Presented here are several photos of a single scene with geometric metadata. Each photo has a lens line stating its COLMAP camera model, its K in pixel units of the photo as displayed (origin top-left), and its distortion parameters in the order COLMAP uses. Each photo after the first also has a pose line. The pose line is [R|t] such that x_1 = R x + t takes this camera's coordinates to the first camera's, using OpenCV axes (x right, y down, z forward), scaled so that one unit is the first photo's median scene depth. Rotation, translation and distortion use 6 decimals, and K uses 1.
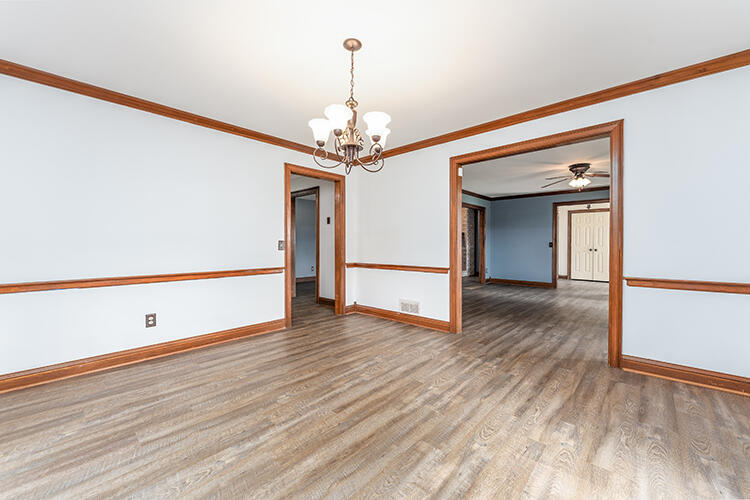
lens RADIAL K [[308.6, 0, 372.1], [0, 308.6, 245.6], [0, 0, 1]] dist [-0.000890, 0.000080]
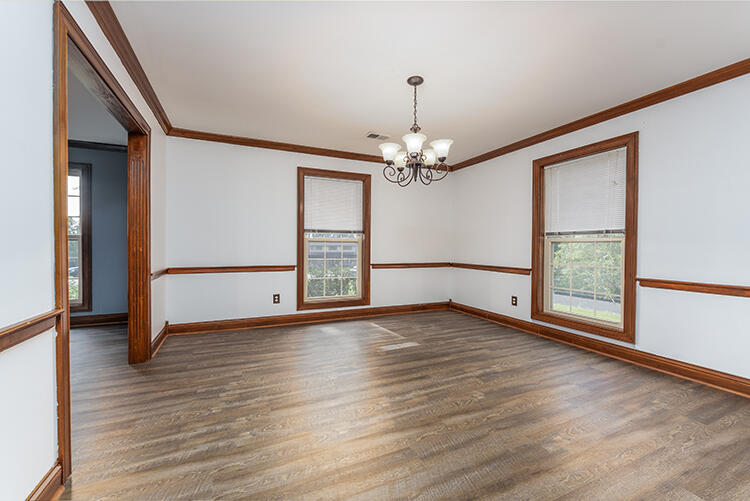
lens RADIAL K [[308.6, 0, 372.1], [0, 308.6, 246.1], [0, 0, 1]] dist [-0.000890, 0.000080]
pose [[-0.924273, -0.004977, 0.381700, -0.324912], [-0.003468, 0.999983, 0.004641, 0.012153], [-0.381717, 0.002966, -0.924275, 1.912770]]
